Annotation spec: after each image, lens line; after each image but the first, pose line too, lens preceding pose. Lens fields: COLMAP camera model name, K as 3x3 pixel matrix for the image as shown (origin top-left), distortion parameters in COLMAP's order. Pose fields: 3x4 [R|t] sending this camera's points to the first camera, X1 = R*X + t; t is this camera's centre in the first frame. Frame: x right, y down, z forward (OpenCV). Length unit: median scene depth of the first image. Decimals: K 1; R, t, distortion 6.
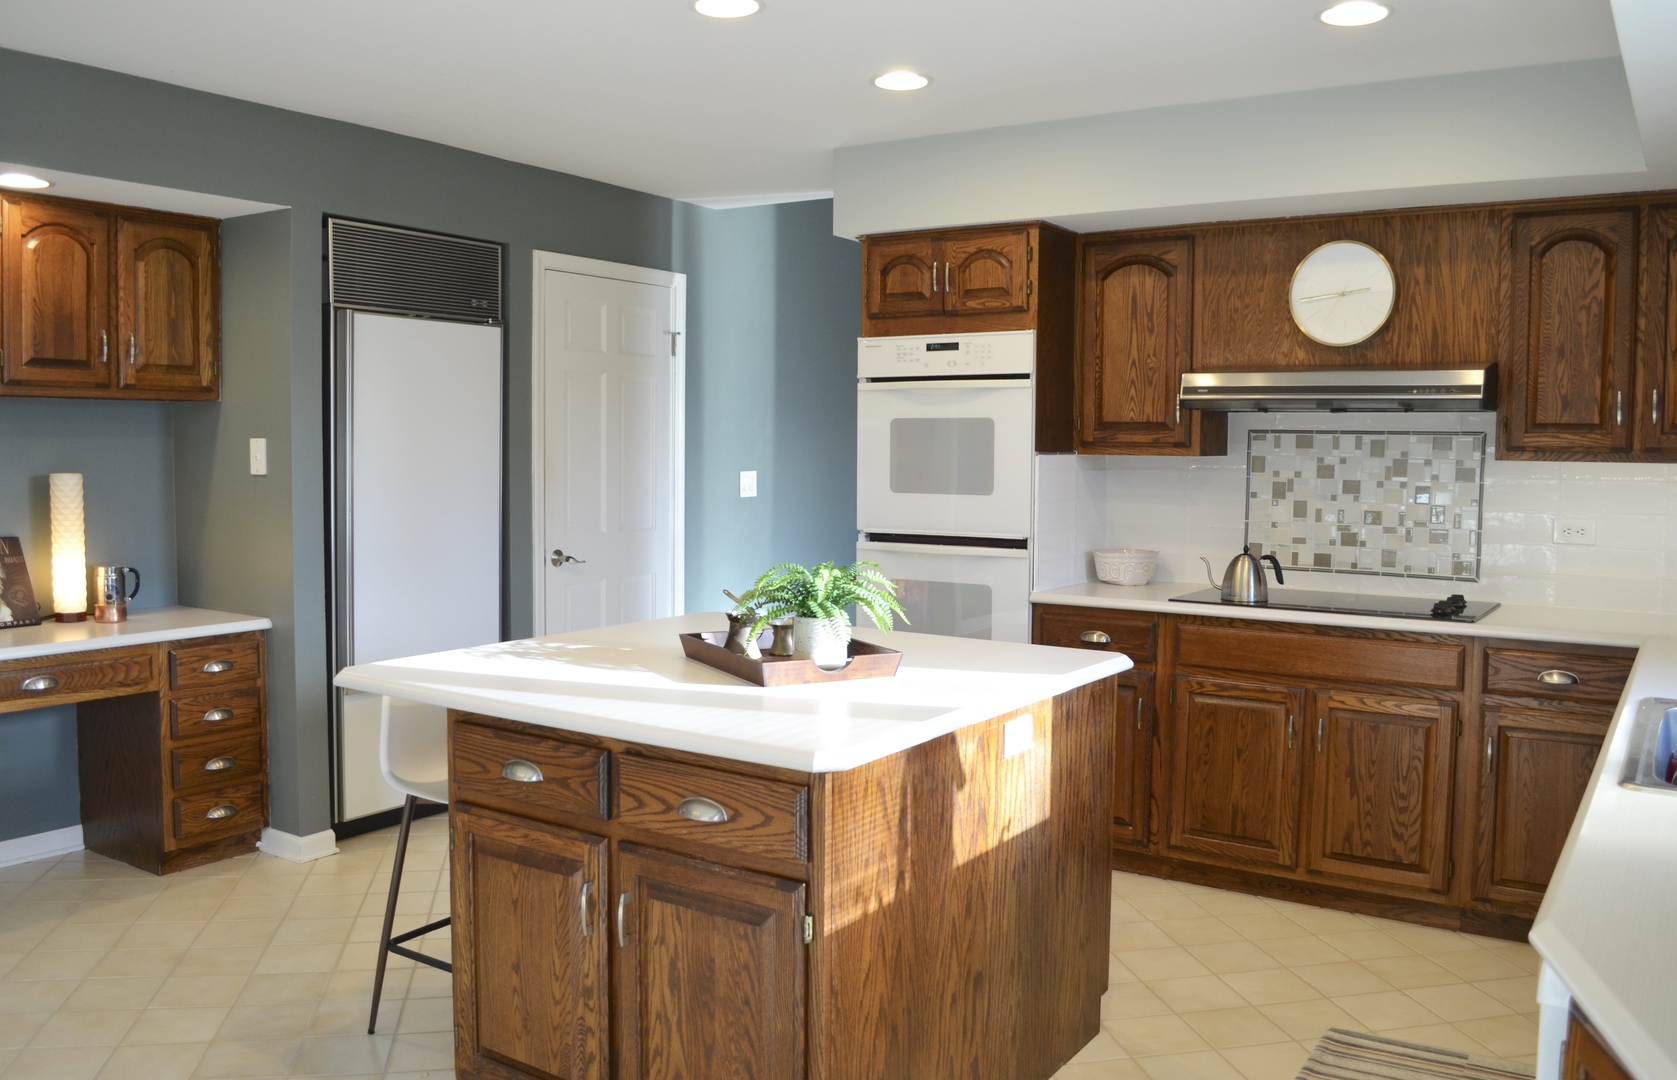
lens RADIAL K [[1378.4, 0, 838.0], [0, 1378.4, 541.8], [0, 0, 1]] dist [-0.018240, -0.013574]
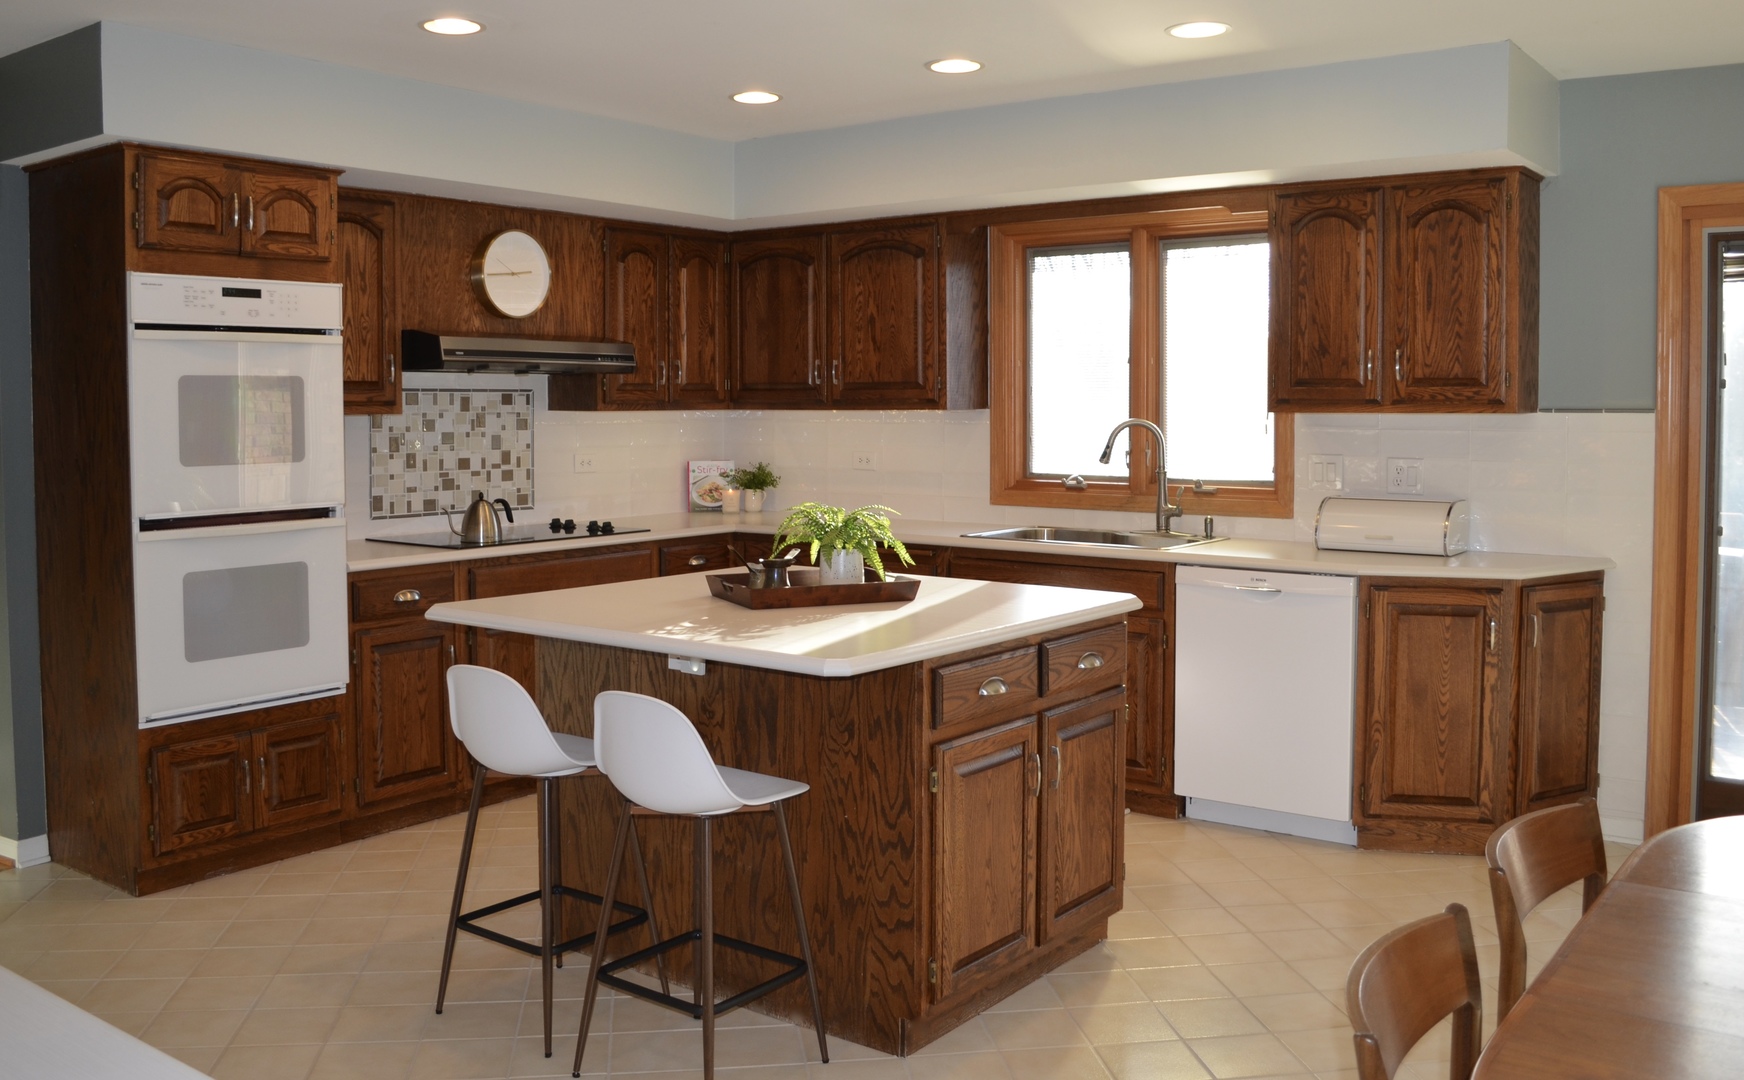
lens RADIAL K [[1472.7, 0, 904.8], [0, 1472.7, 459.6], [0, 0, 1]] dist [-0.004327, 0.002242]
pose [[0.082627, -0.051312, 0.995259, -0.819240], [0.077537, 0.995977, 0.044912, -0.048279], [-0.993560, 0.073458, 0.086273, 0.528175]]
